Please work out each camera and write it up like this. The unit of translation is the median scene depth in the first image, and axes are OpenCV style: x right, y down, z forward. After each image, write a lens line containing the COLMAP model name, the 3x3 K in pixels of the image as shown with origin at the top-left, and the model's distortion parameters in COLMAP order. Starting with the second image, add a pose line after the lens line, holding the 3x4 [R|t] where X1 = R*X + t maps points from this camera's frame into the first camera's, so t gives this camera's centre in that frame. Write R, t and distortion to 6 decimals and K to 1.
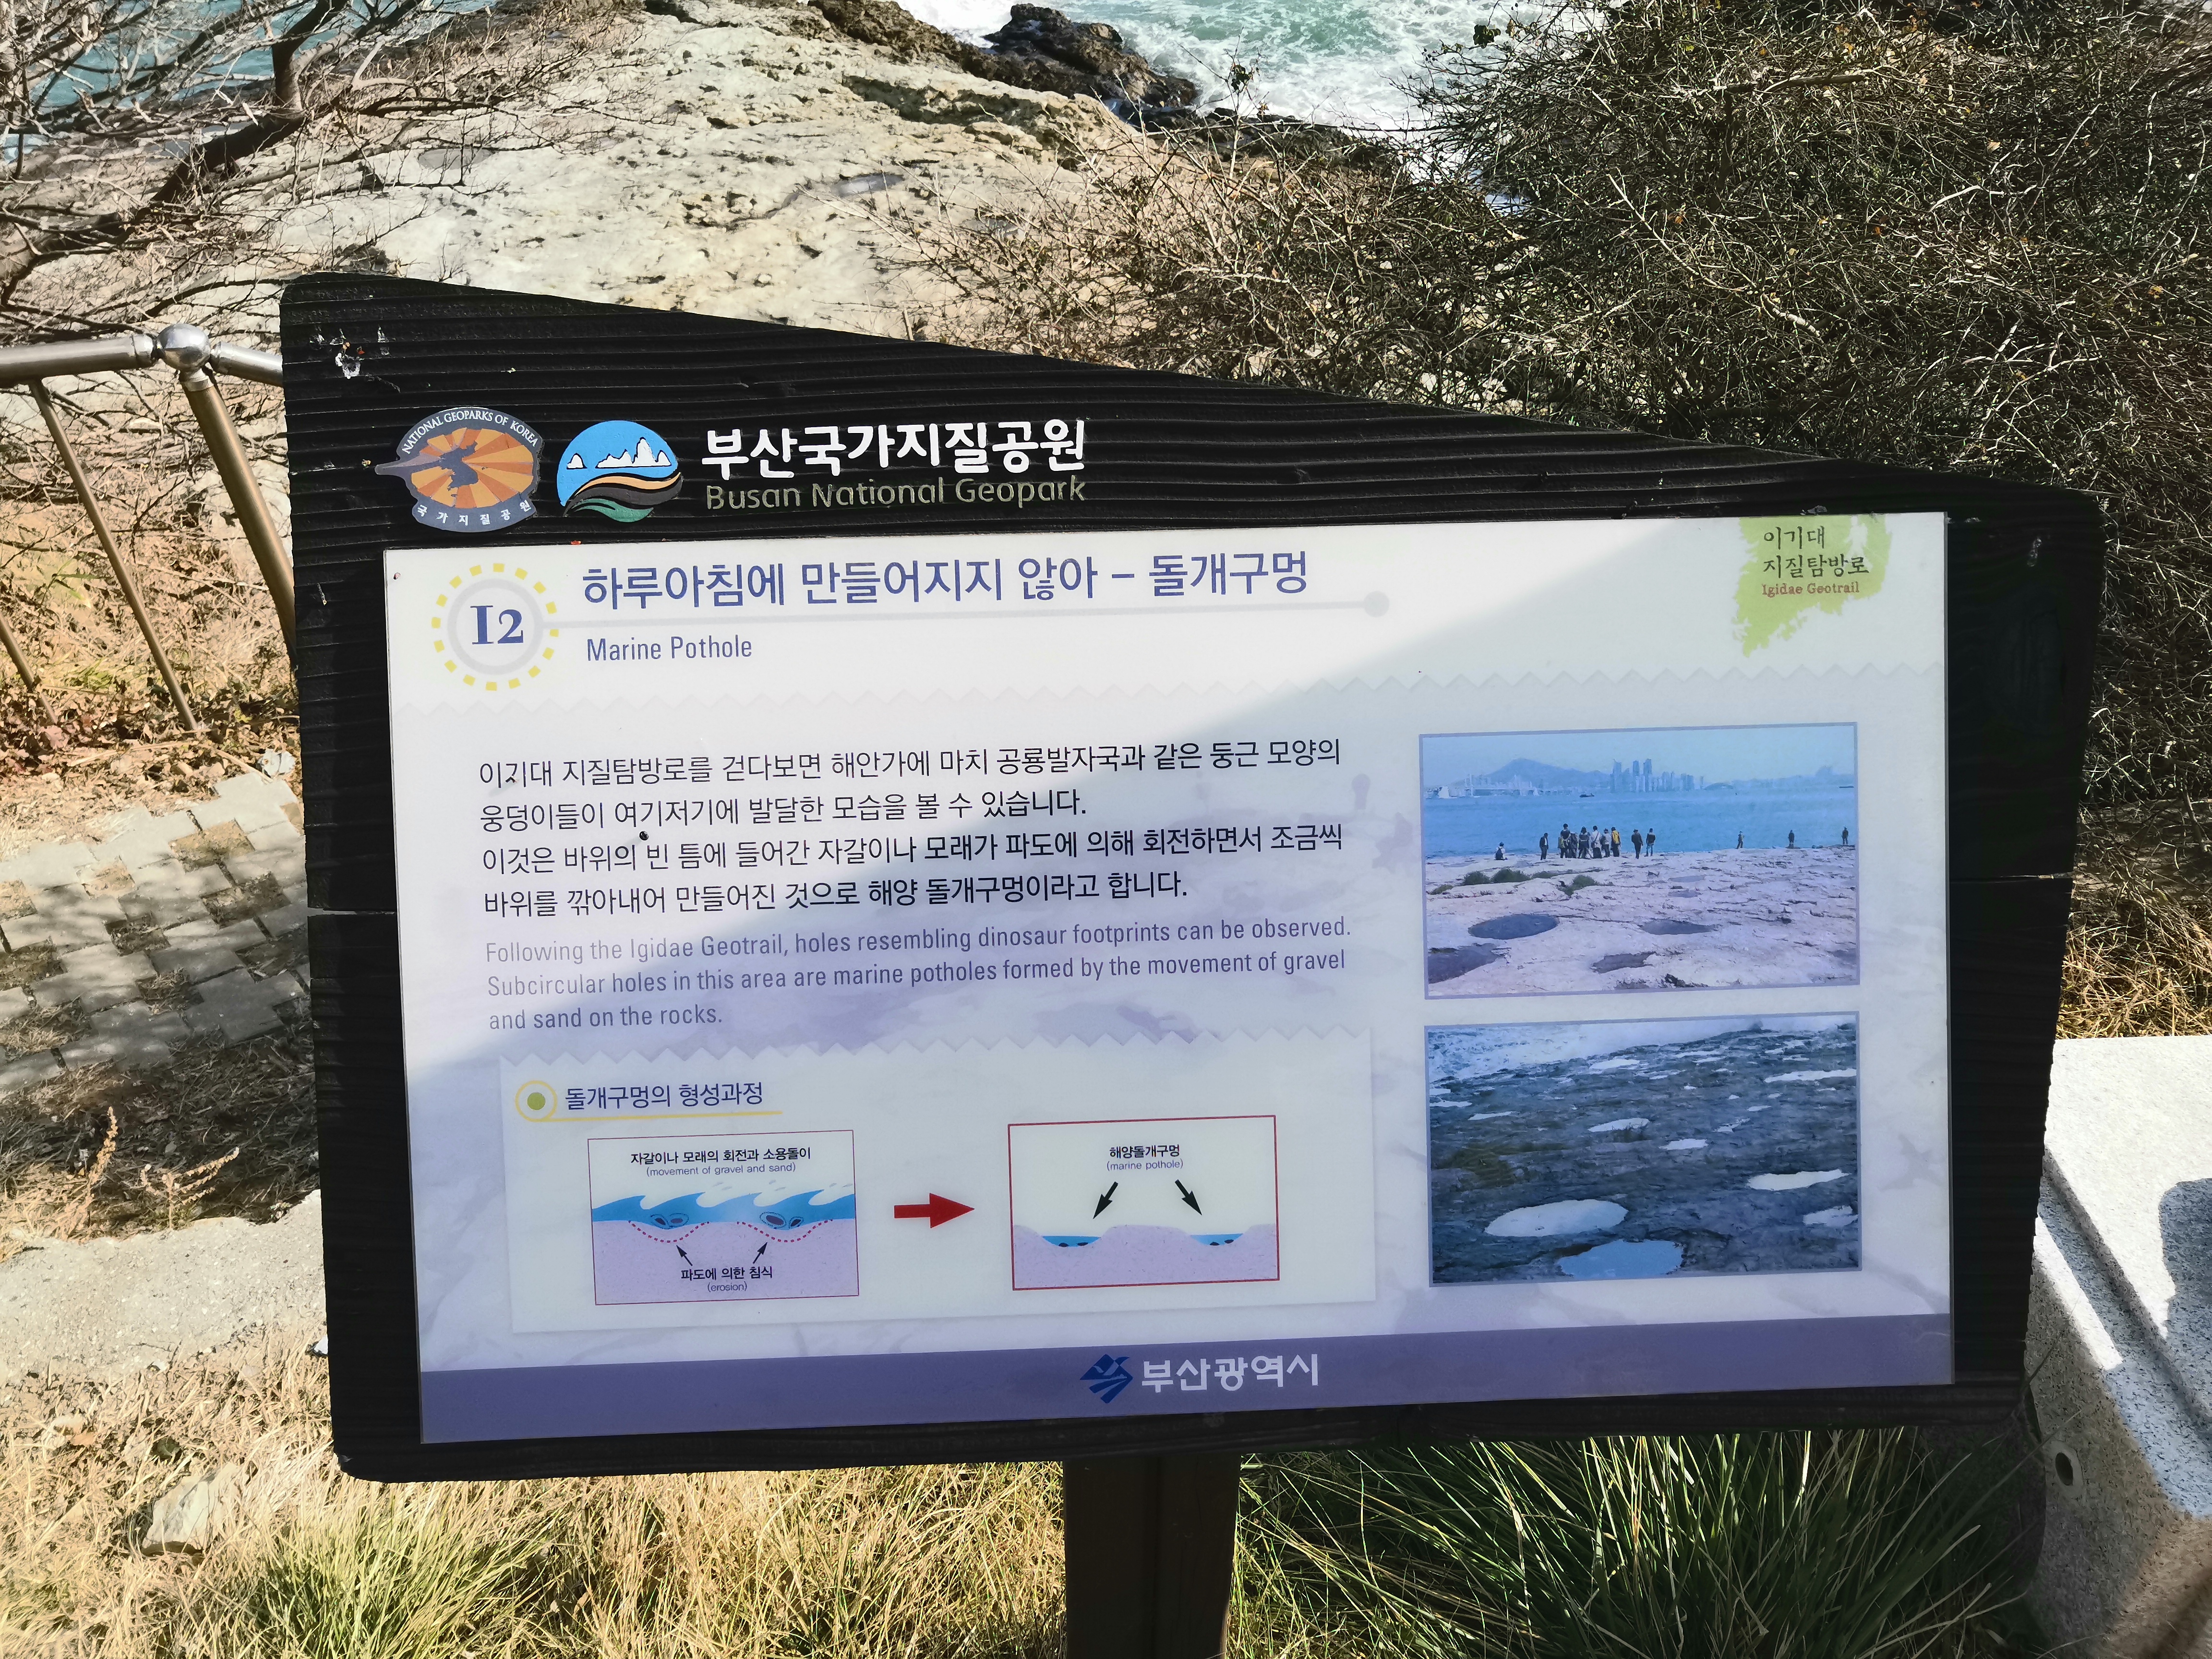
lens RADIAL K [[1725.5, 0, 1051.2], [0, 1725.5, 947.5], [0, 0, 1]] dist [-0.026911, 0.090442]
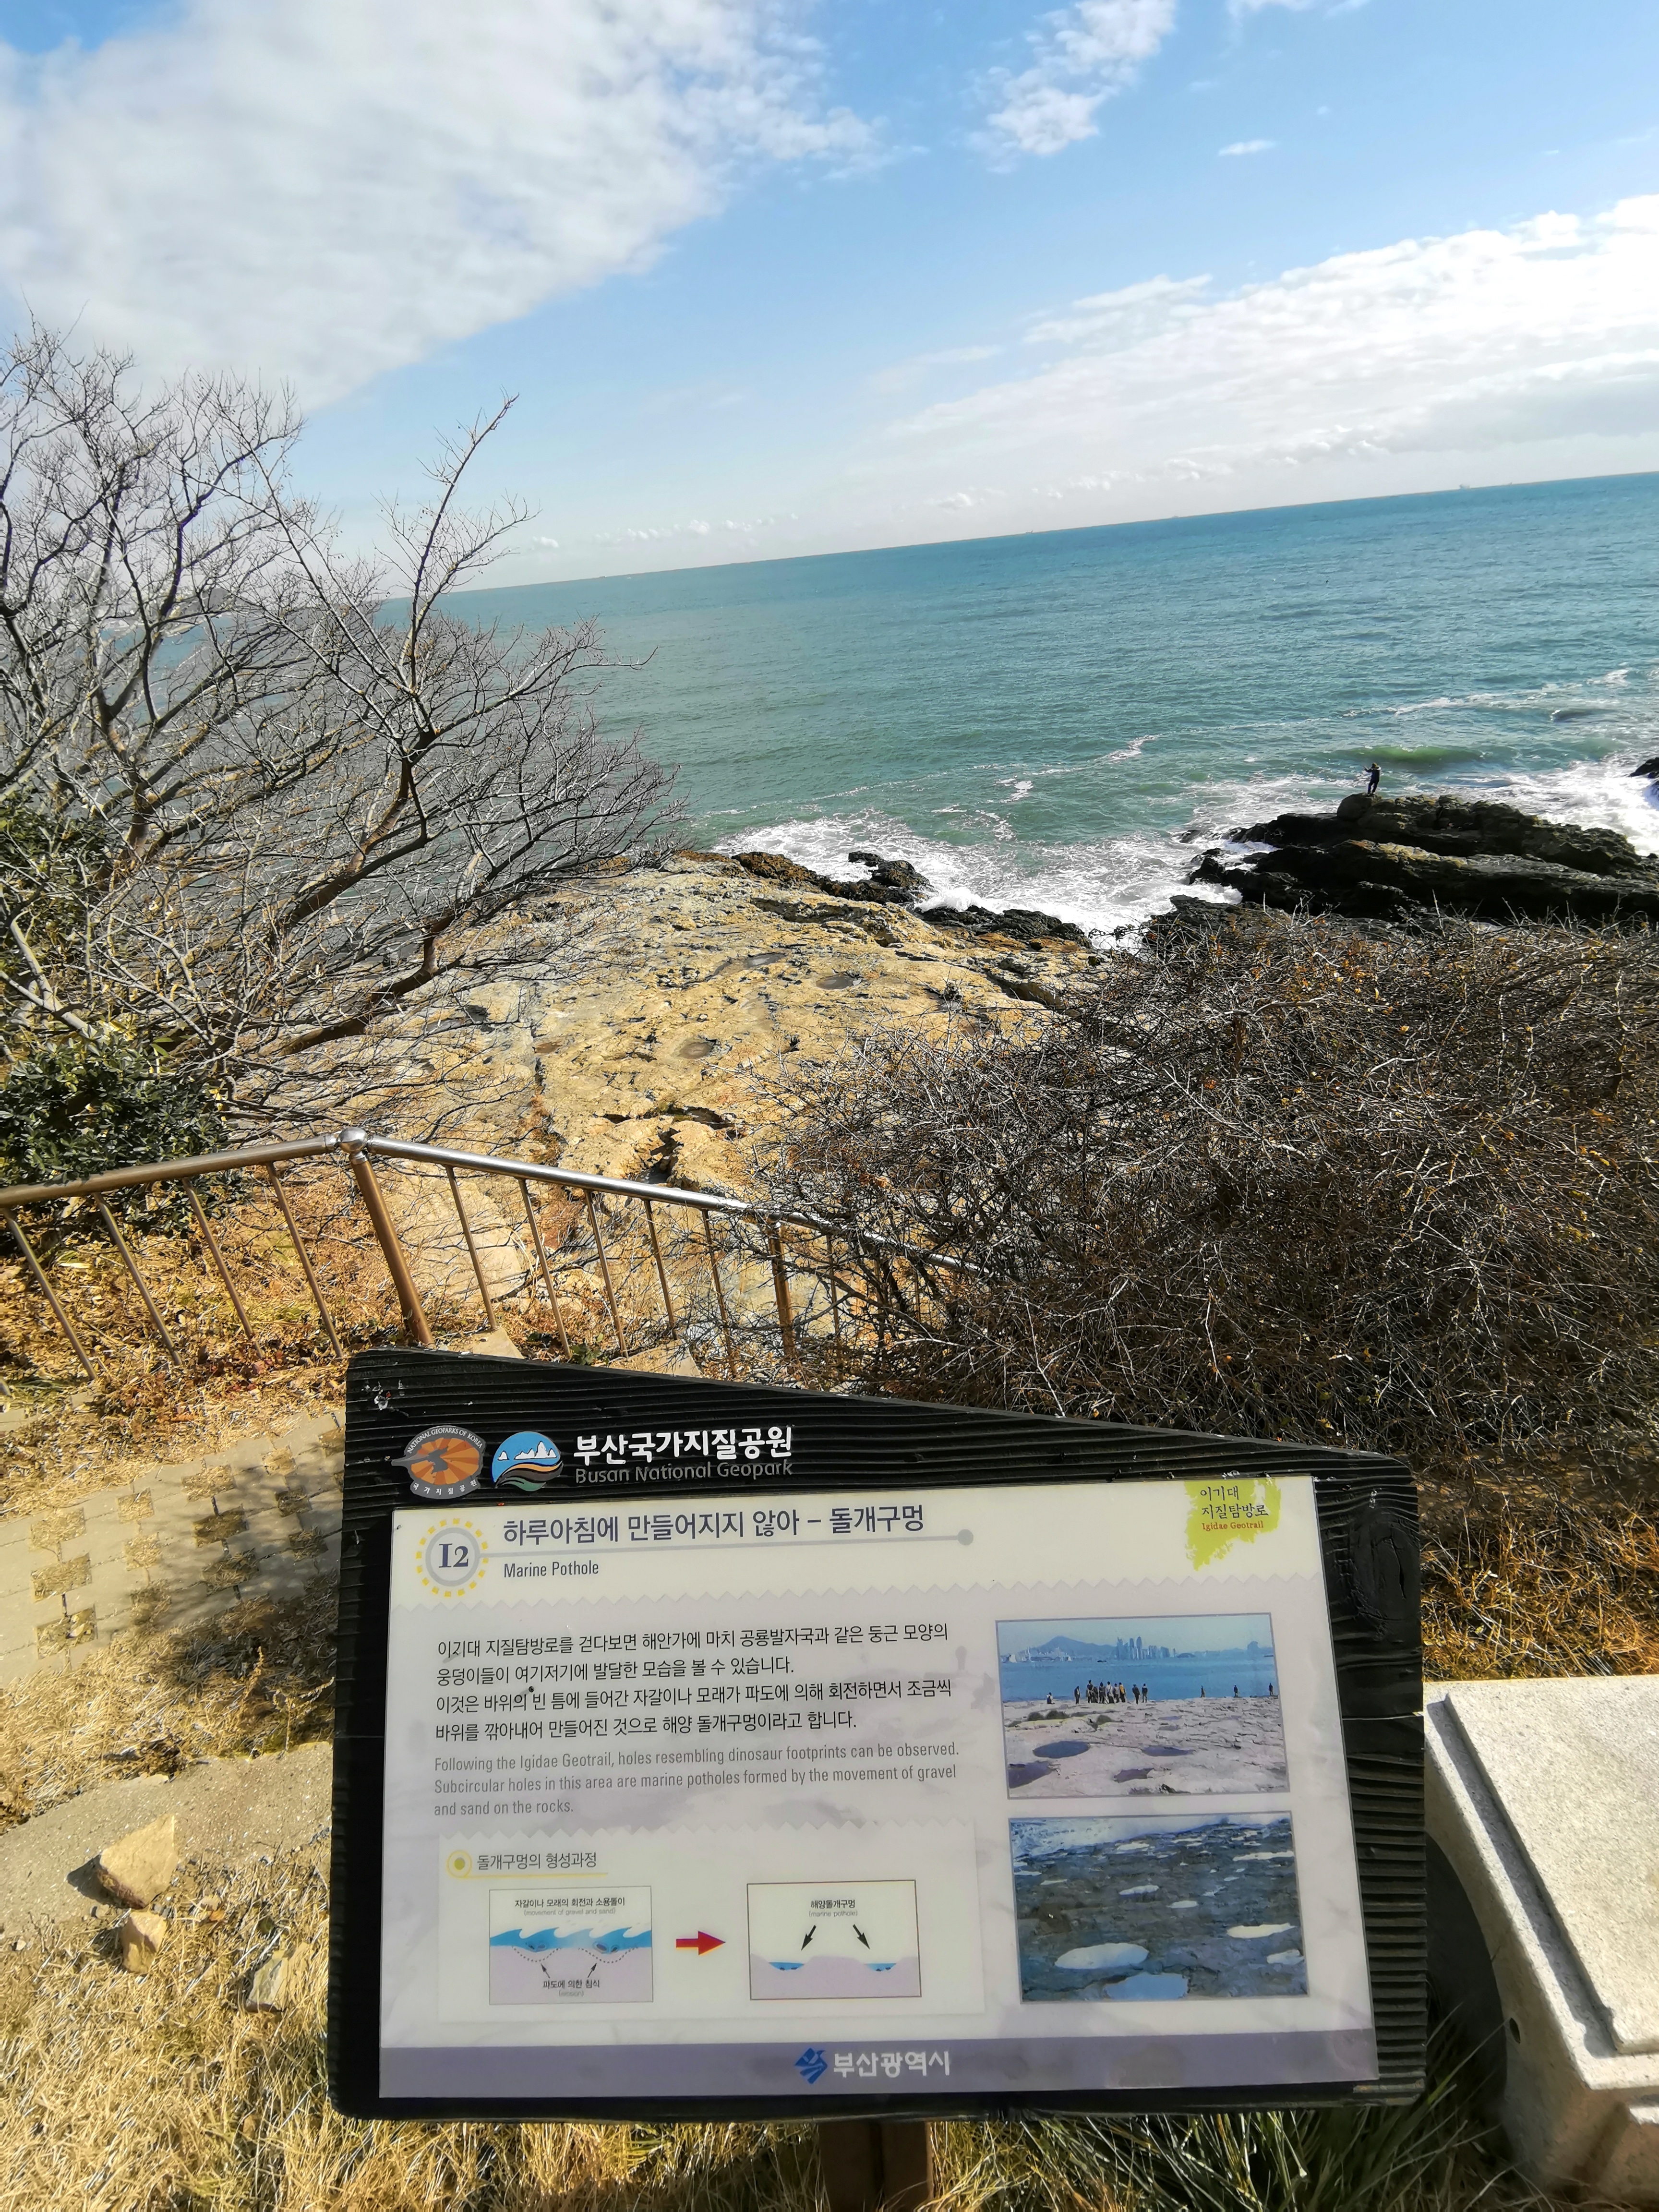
lens RADIAL K [[1101.5, 0, 819.6], [0, 1101.5, 1107.2], [0, 0, 1]] dist [0.048359, -0.038530]
pose [[0.996625, -0.026693, -0.077626, 0.140646], [0.010441, 0.979193, -0.202661, -0.388437], [0.081421, 0.201166, 0.976167, -0.150518]]
